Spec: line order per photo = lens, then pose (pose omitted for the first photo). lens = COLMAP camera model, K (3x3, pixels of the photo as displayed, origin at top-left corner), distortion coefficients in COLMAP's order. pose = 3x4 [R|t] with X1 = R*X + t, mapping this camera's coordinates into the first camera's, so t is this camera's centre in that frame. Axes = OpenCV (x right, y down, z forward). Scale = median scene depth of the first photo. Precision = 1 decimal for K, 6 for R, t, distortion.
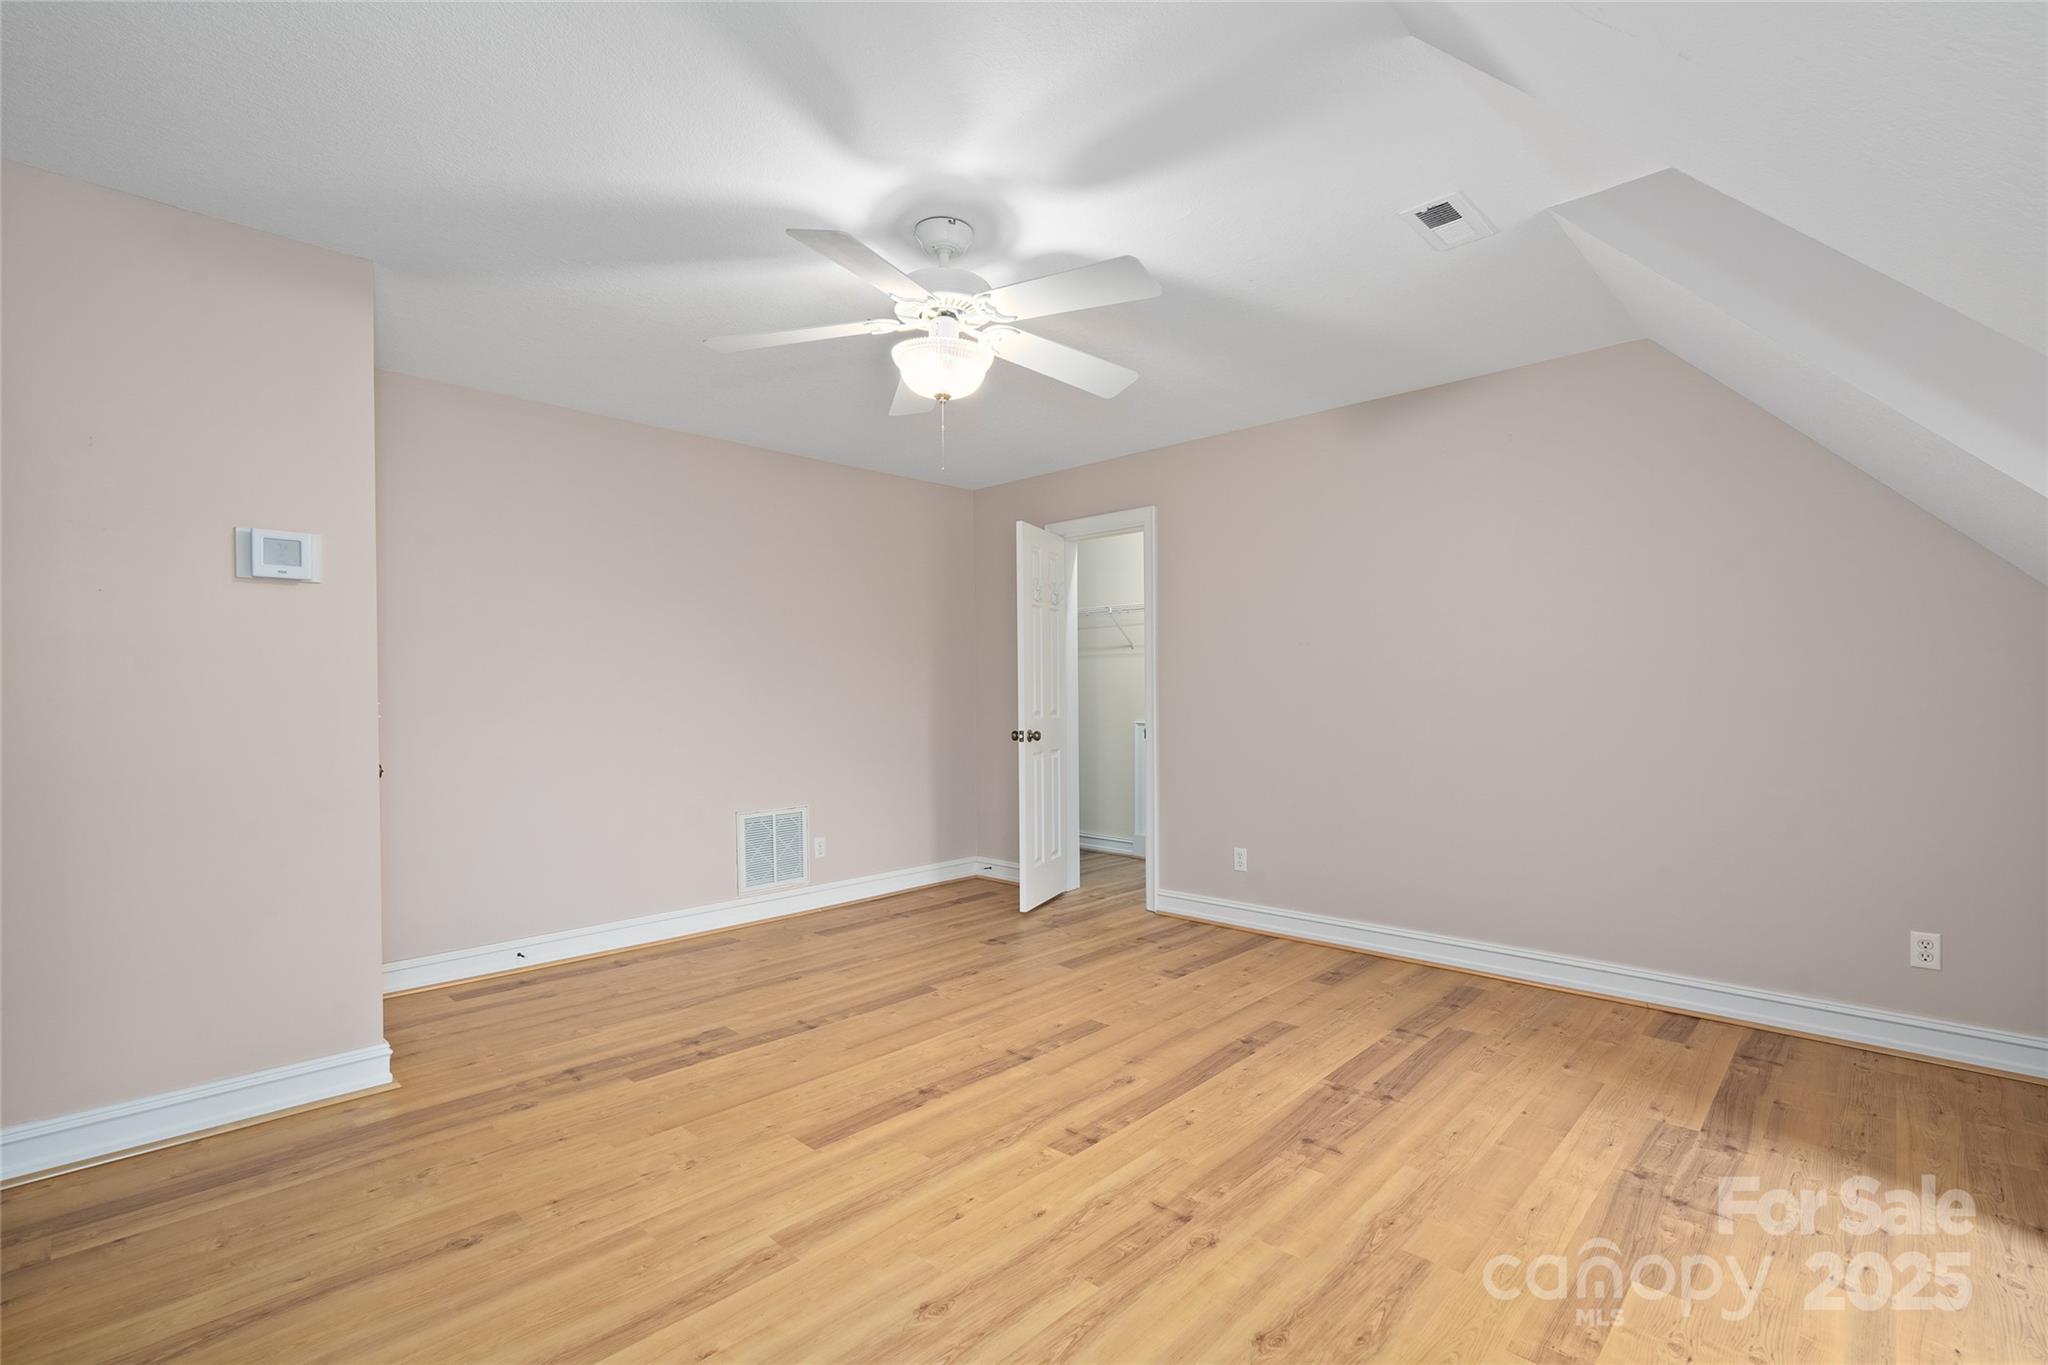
lens RADIAL K [[927.5, 0, 1026.3], [0, 927.5, 688.6], [0, 0, 1]] dist [-0.000263, 0.000372]
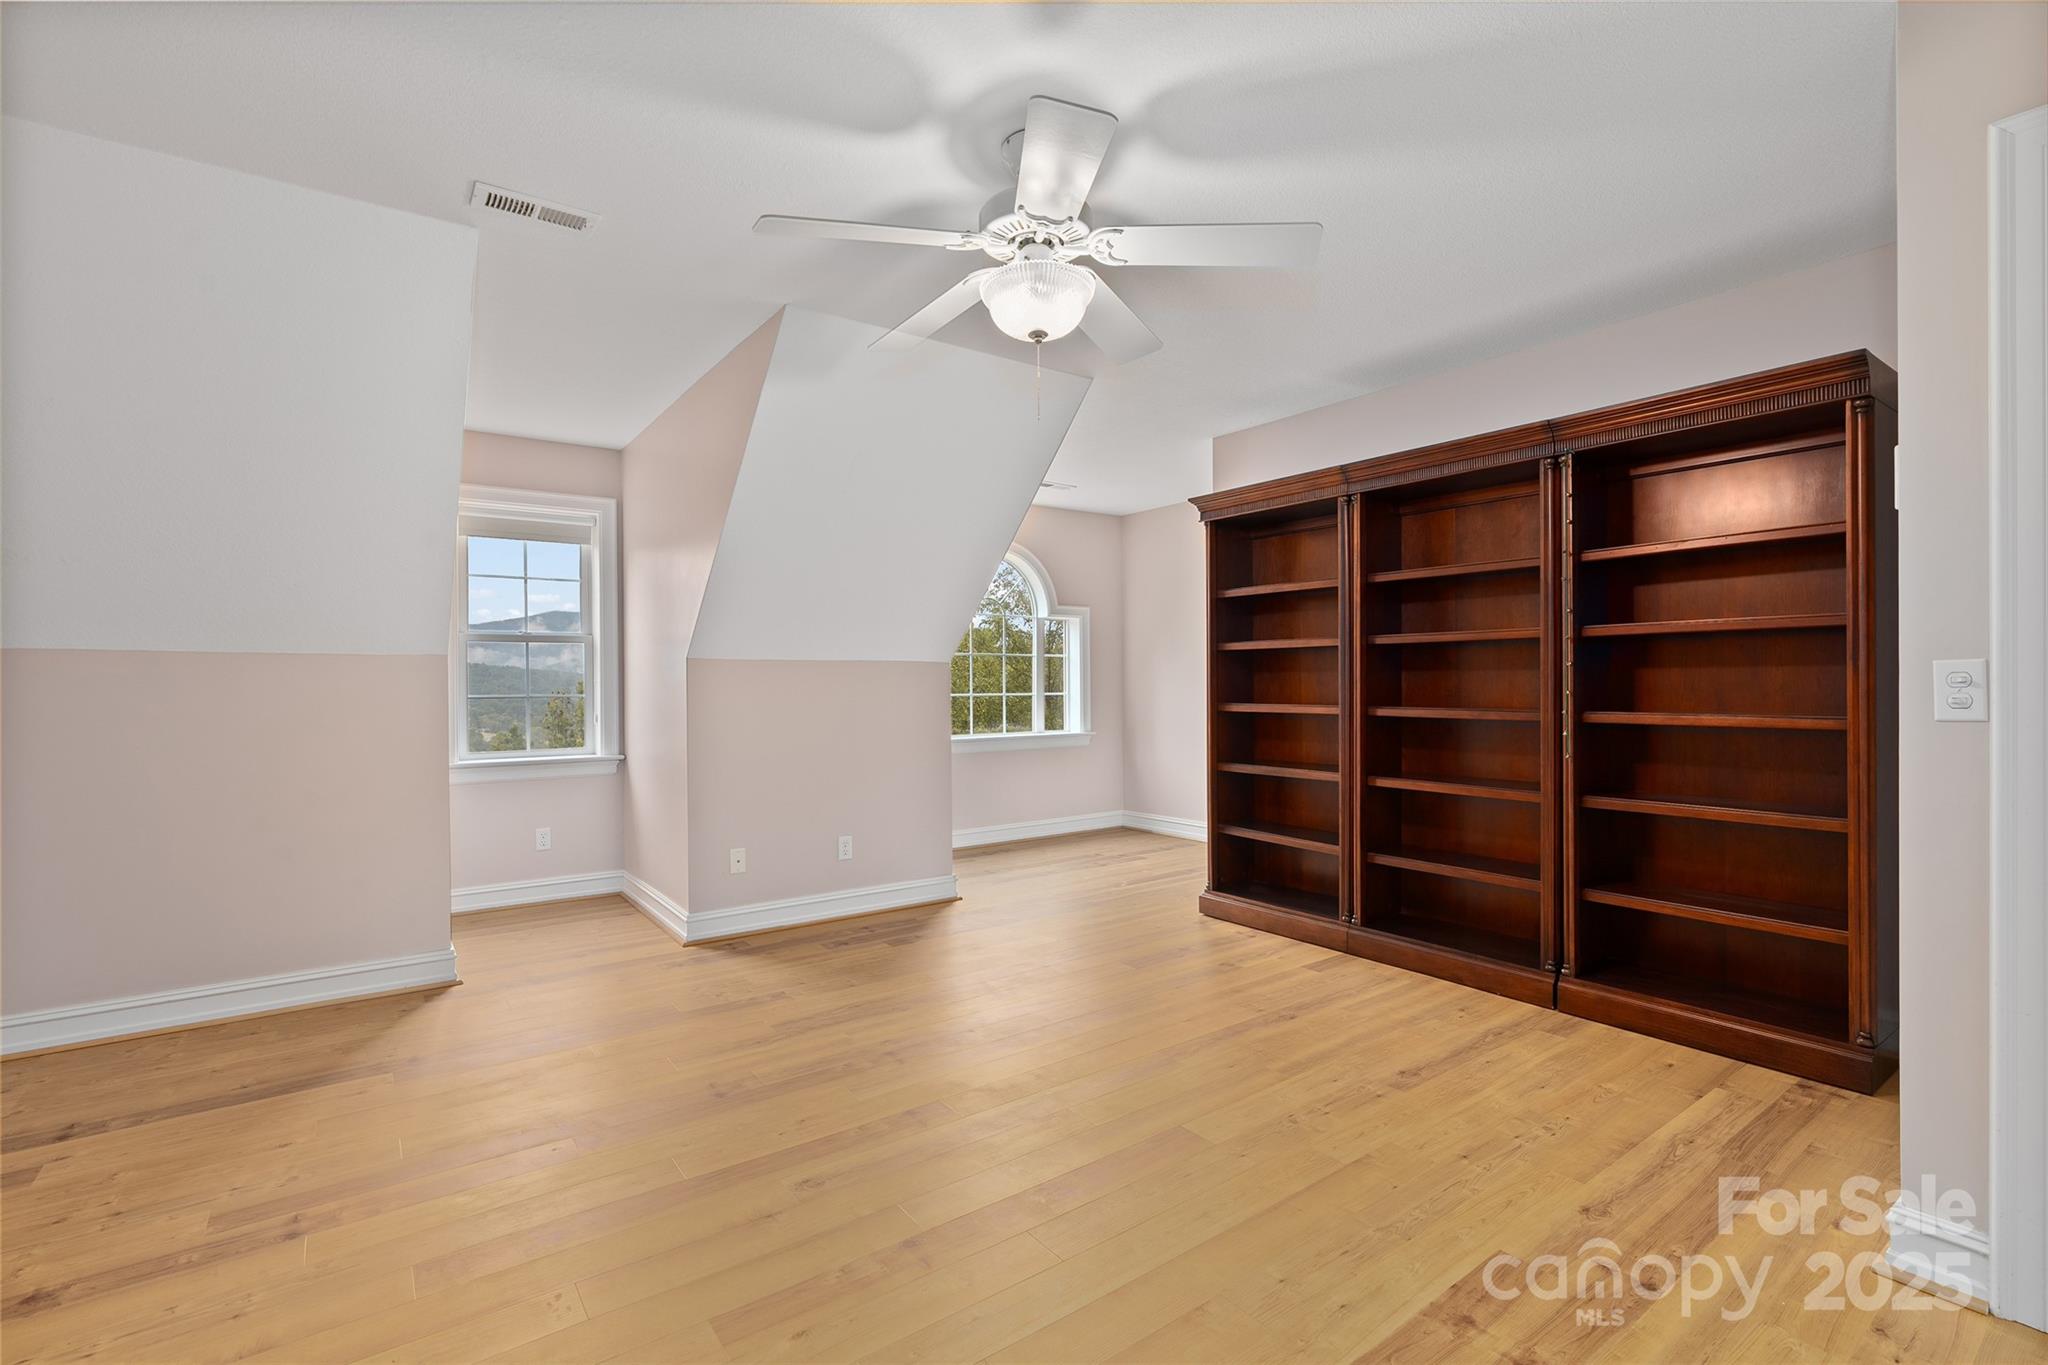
lens RADIAL K [[927.5, 0, 1022.7], [0, 927.5, 683.7], [0, 0, 1]] dist [-0.000263, 0.000372]
pose [[-0.984915, 0.011305, 0.172669, -0.224748], [0.010772, 0.999934, -0.004021, 0.015961], [-0.172703, -0.002100, -0.984972, 1.903217]]
